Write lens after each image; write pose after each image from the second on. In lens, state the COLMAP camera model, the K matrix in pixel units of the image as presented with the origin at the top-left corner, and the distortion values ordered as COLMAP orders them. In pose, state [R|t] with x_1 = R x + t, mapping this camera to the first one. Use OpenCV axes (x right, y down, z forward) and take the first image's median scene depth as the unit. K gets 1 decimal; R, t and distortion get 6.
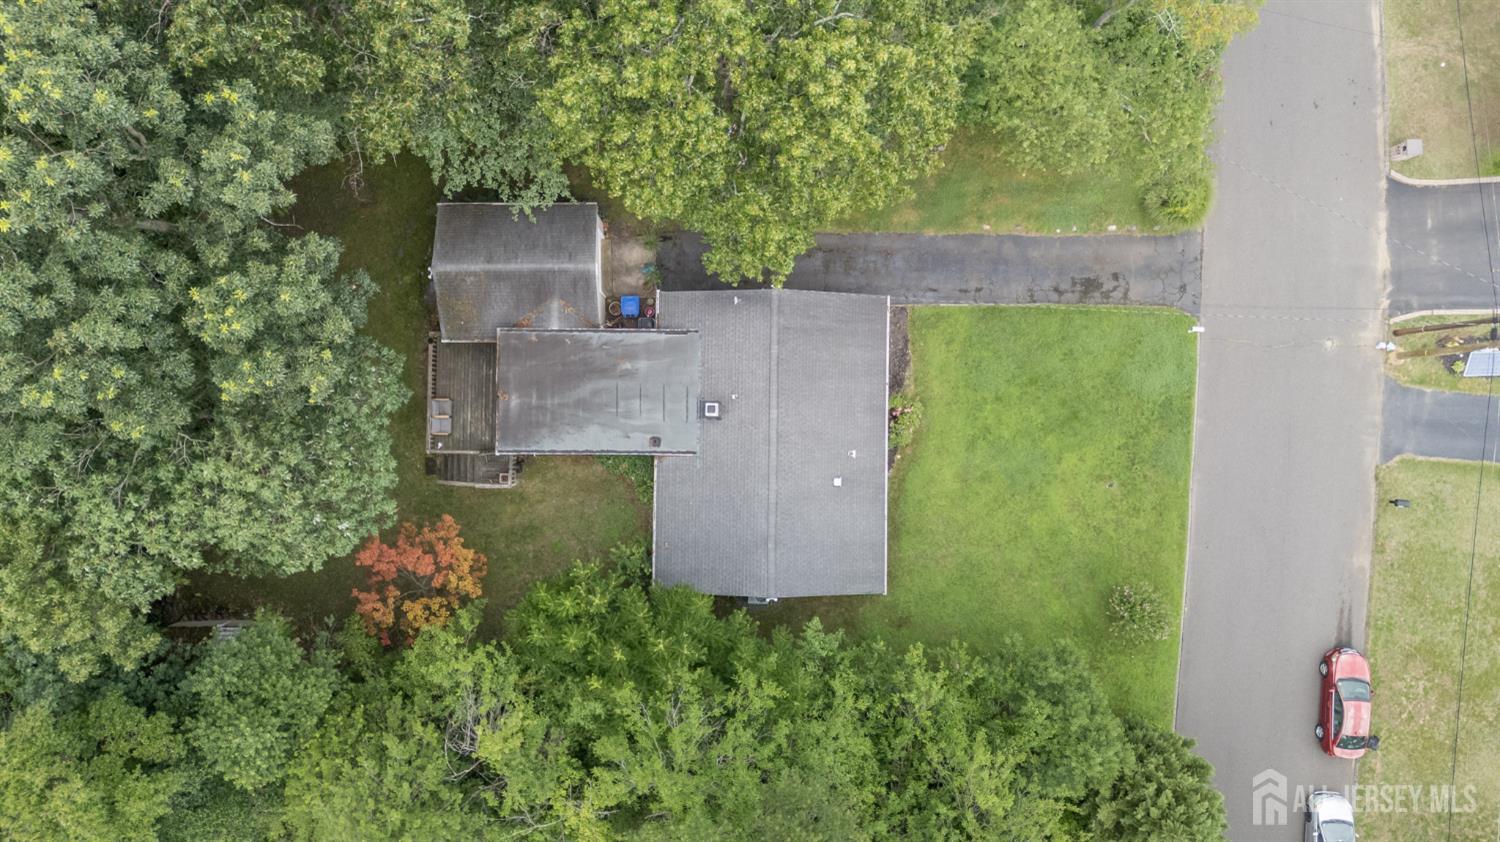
lens RADIAL K [[1086.7, 0, 750.0], [0, 1086.7, 421.0], [0, 0, 1]] dist [0.044653, -0.002524]
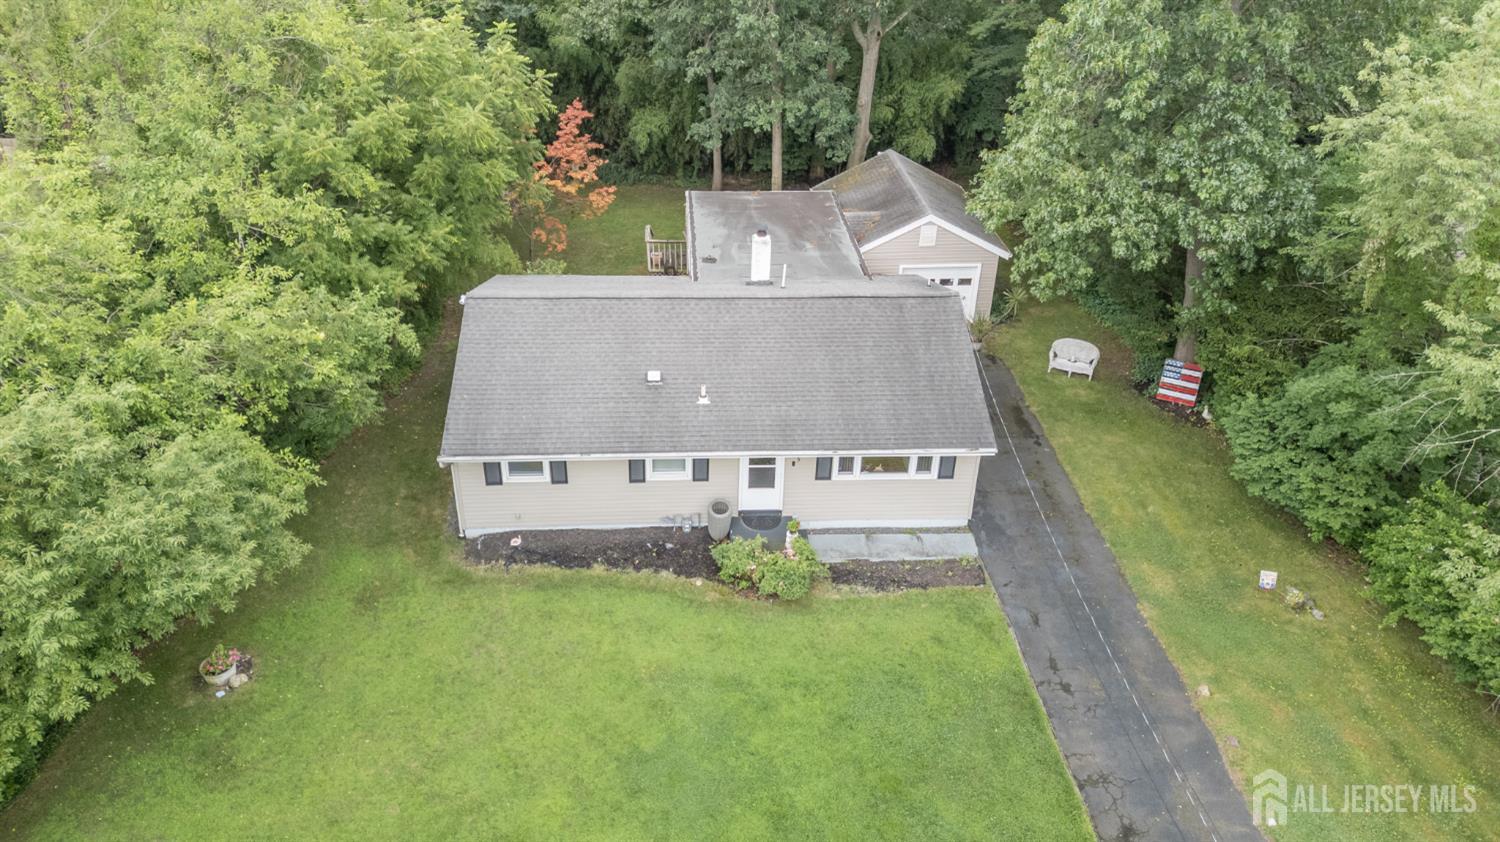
lens RADIAL K [[1086.7, 0, 750.0], [0, 1086.7, 421.0], [0, 0, 1]] dist [0.044653, -0.002524]
pose [[0.079881, 0.477184, -0.875165, 0.549218], [-0.996689, 0.024851, -0.077423, 0.046145], [-0.015196, 0.878452, 0.477589, 0.682000]]
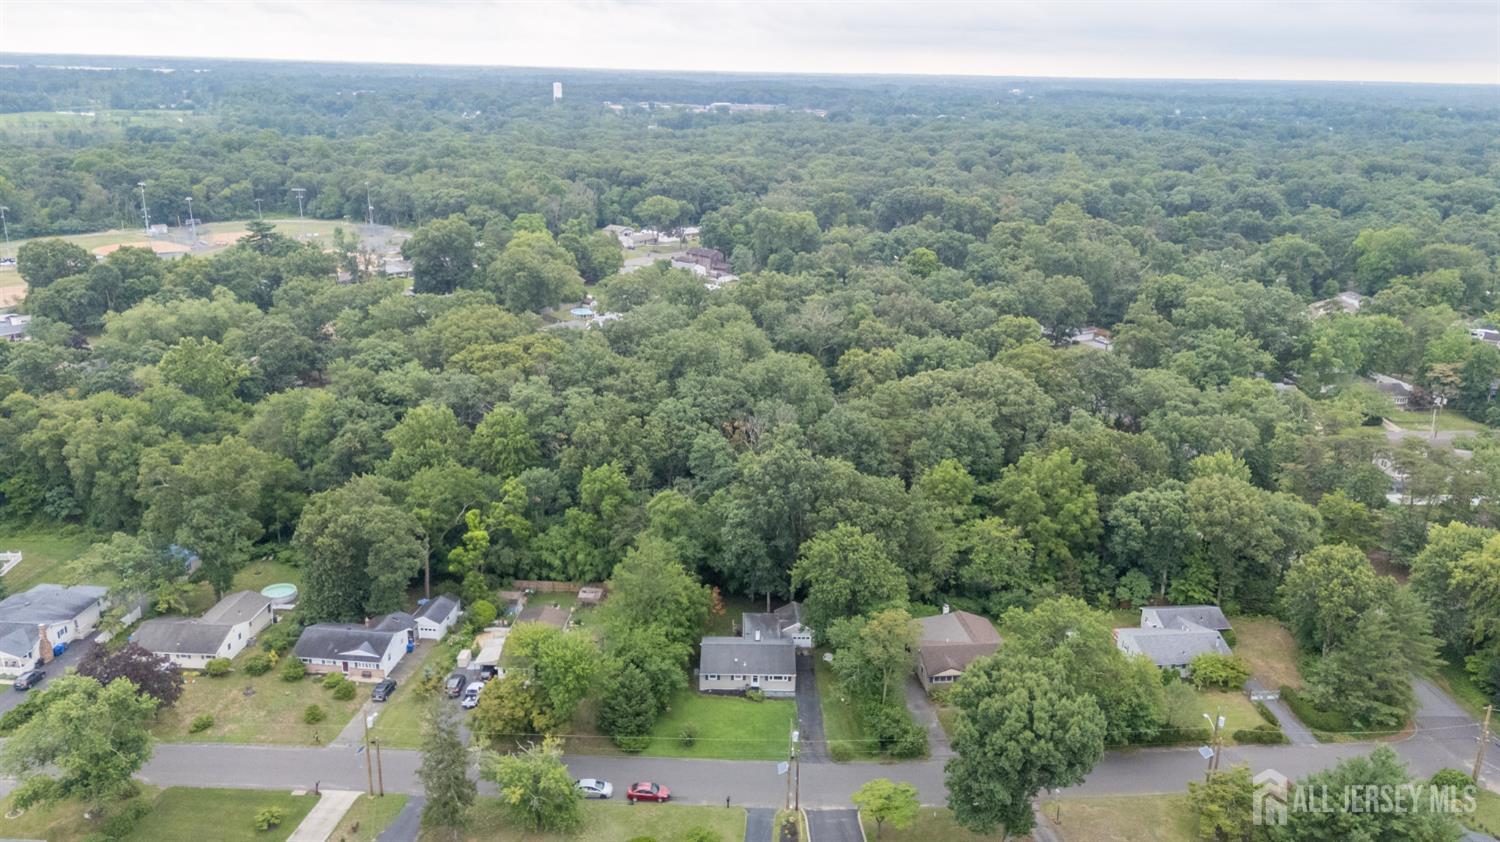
lens RADIAL K [[1086.7, 0, 750.0], [0, 1086.7, 421.0], [0, 0, 1]] dist [0.044653, -0.002524]
pose [[0.021511, 0.274346, -0.961390, 2.707997], [-0.999678, -0.007010, -0.024368, 0.089747], [-0.013425, 0.961605, 0.274107, -0.503632]]
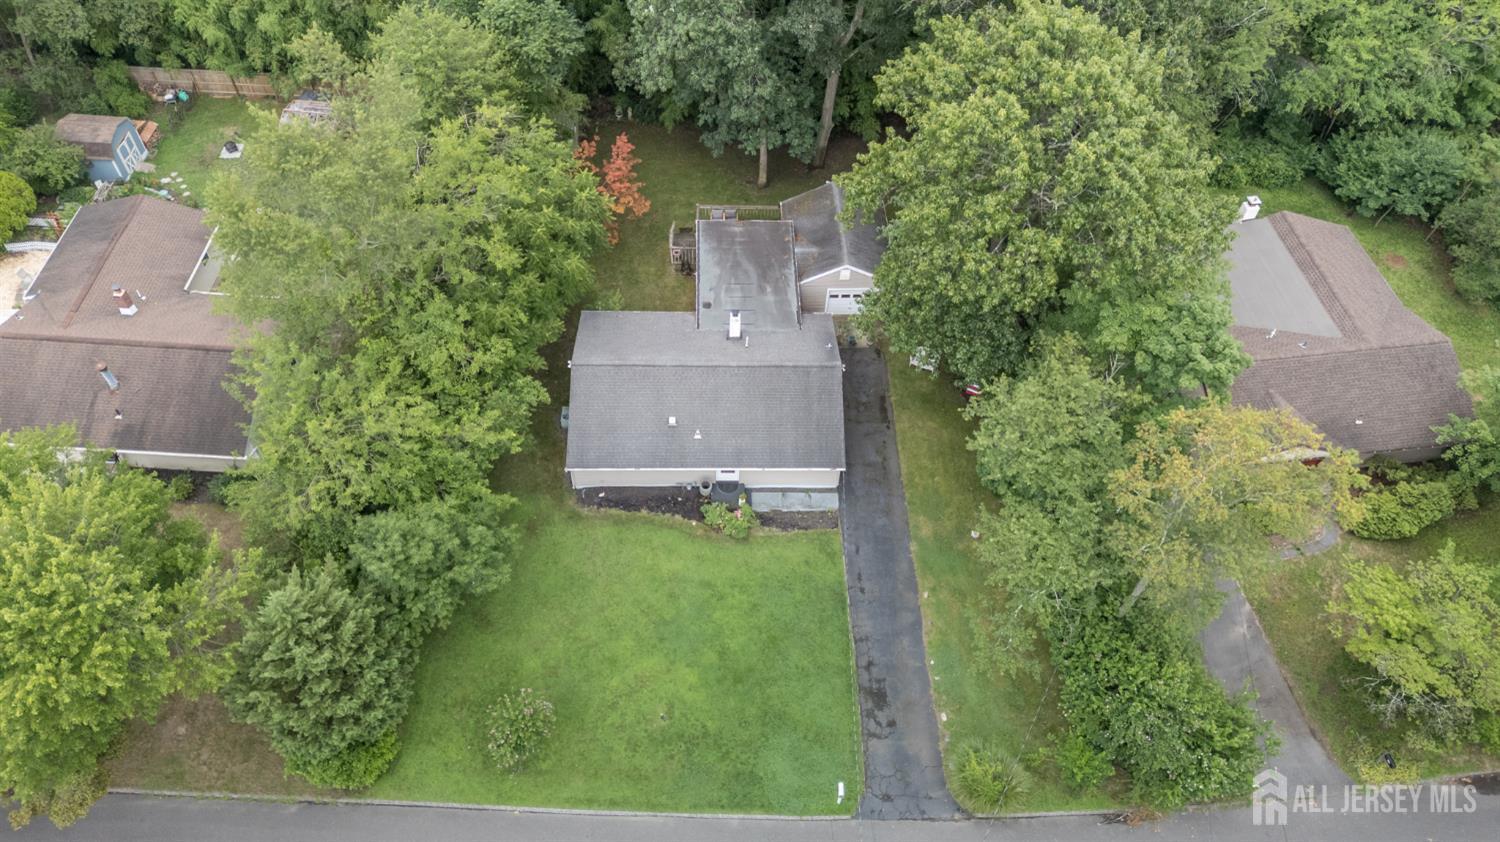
lens RADIAL K [[1086.7, 0, 750.0], [0, 1086.7, 421.0], [0, 0, 1]] dist [0.044653, -0.002524]
pose [[0.034887, 0.771813, -0.634891, 0.714825], [-0.999079, 0.011059, -0.041454, 0.021040], [-0.024974, 0.635753, 0.771488, 0.139262]]
